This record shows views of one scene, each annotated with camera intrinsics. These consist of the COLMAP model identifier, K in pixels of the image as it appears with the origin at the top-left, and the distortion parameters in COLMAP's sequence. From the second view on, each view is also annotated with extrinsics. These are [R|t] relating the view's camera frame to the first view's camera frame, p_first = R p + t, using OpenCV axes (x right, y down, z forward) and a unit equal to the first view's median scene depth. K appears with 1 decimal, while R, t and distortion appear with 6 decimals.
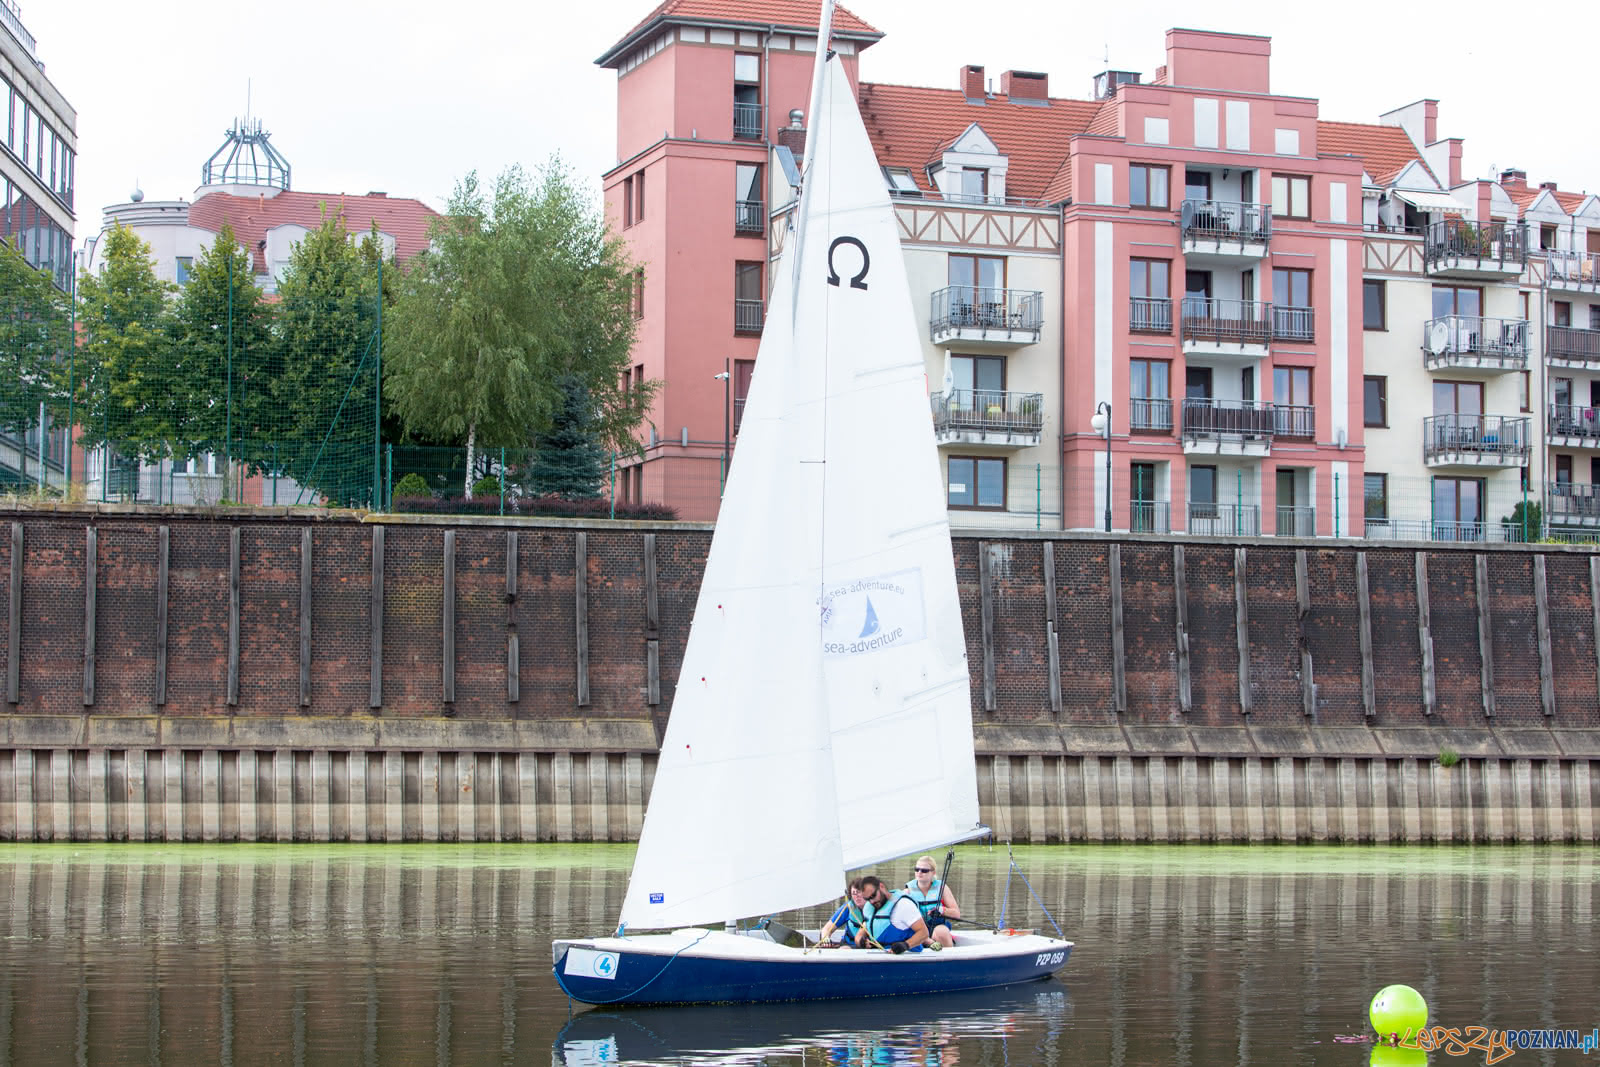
lens RADIAL K [[3160.8, 0, 756.6], [0, 3160.8, 526.4], [0, 0, 1]] dist [-0.024137, -0.101403]
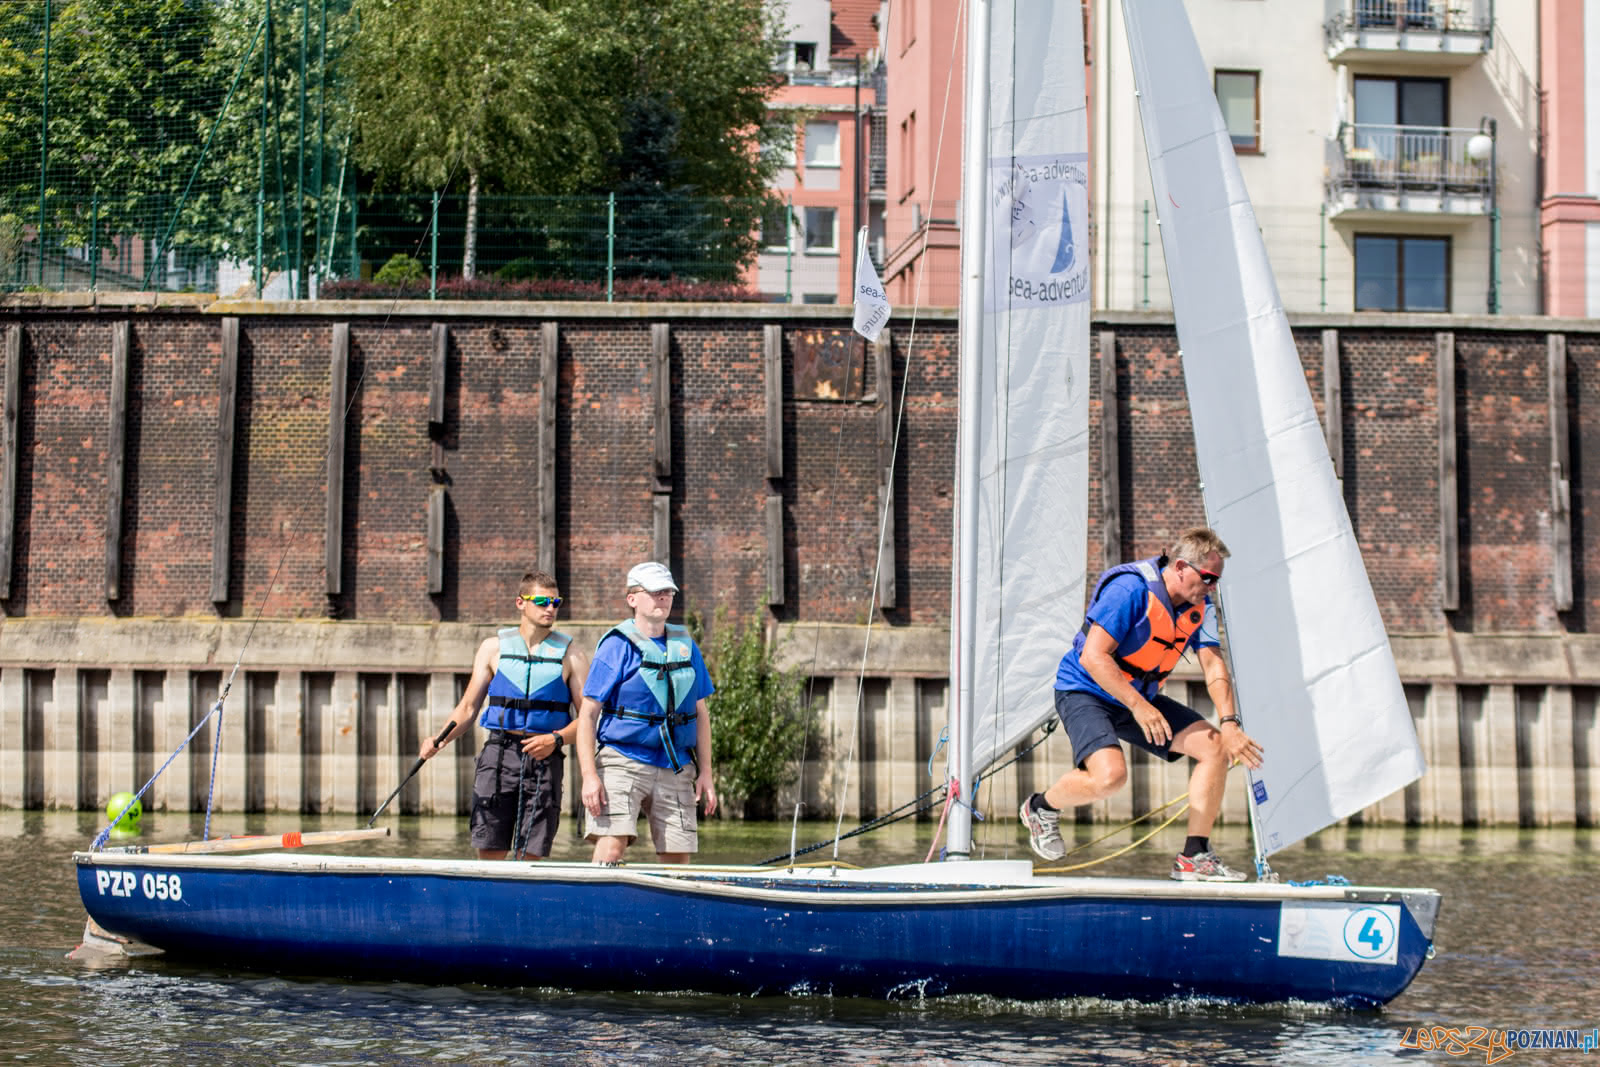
lens RADIAL K [[4029.6, 0, 801.3], [0, 4029.6, 606.2], [0, 0, 1]] dist [-0.271169, -0.105436]
pose [[0.973122, -0.004059, -0.230256, 0.167417], [0.011717, 0.999422, 0.031900, 0.031514], [0.229993, -0.033741, 0.972607, 0.227179]]
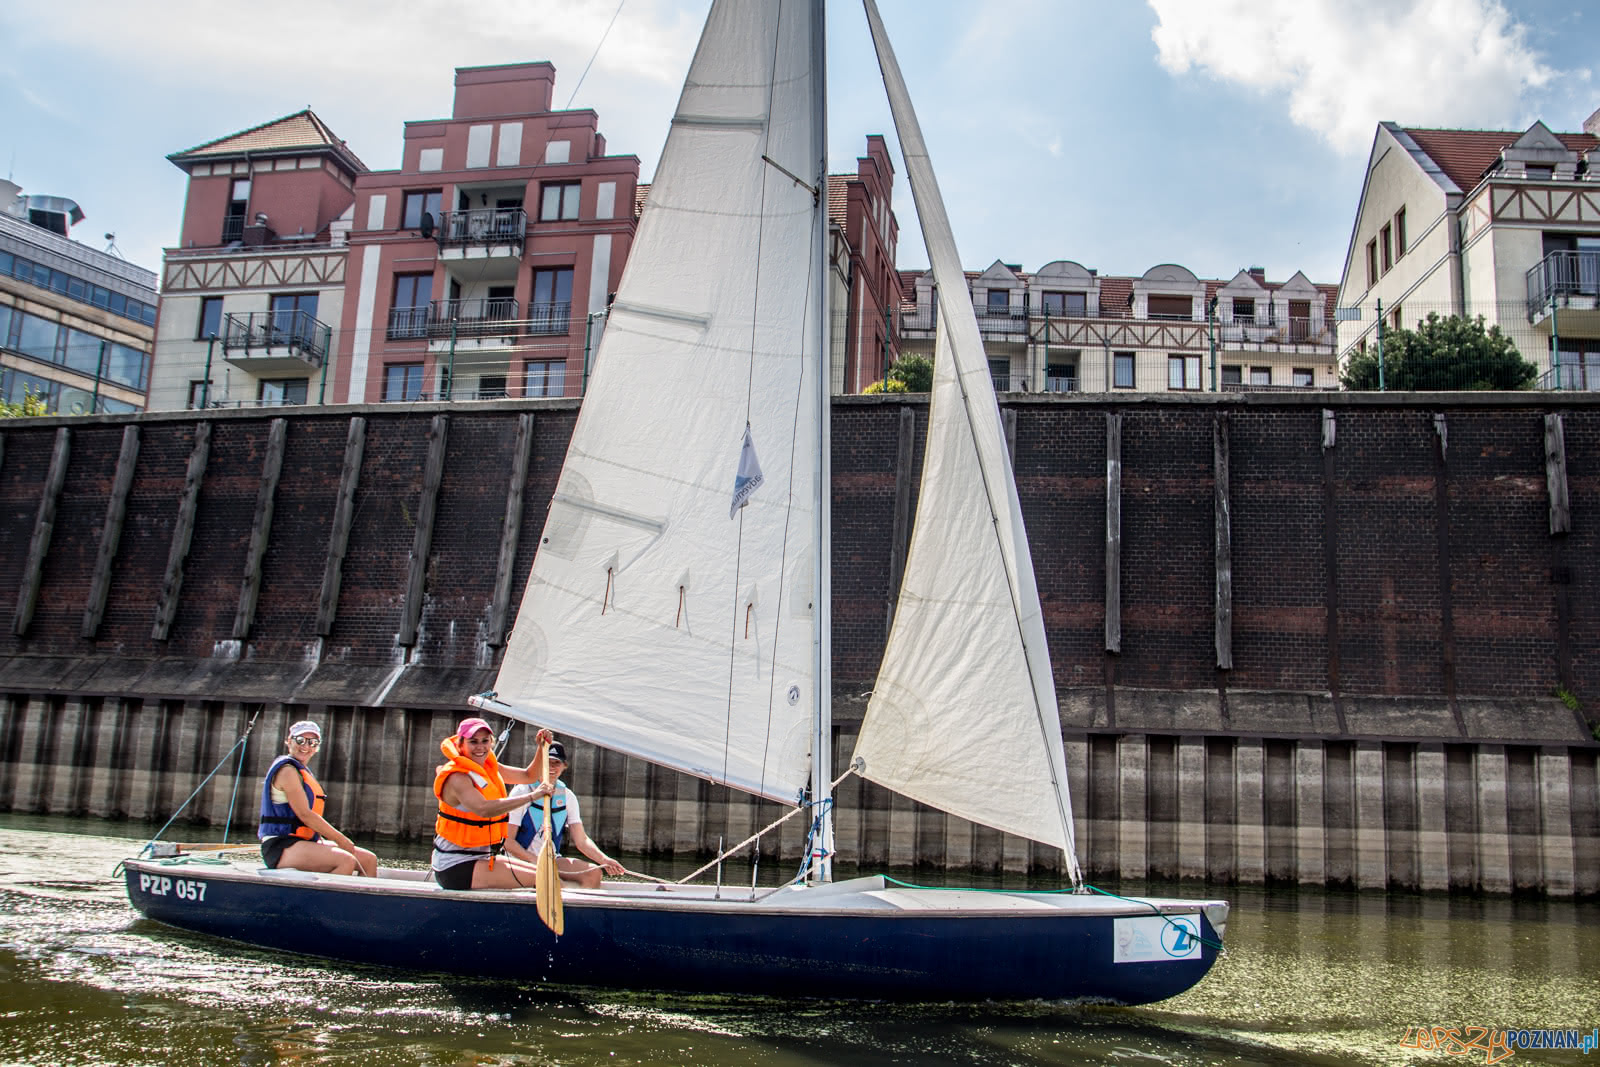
lens RADIAL K [[1400.9, 0, 815.6], [0, 1400.9, 558.7], [0, 0, 1]] dist [-0.076240, 0.001375]
pose [[0.860224, -0.056581, -0.506768, 0.584084], [-0.001394, 0.993560, -0.113298, 0.079182], [0.509914, 0.098168, 0.854605, 0.835462]]
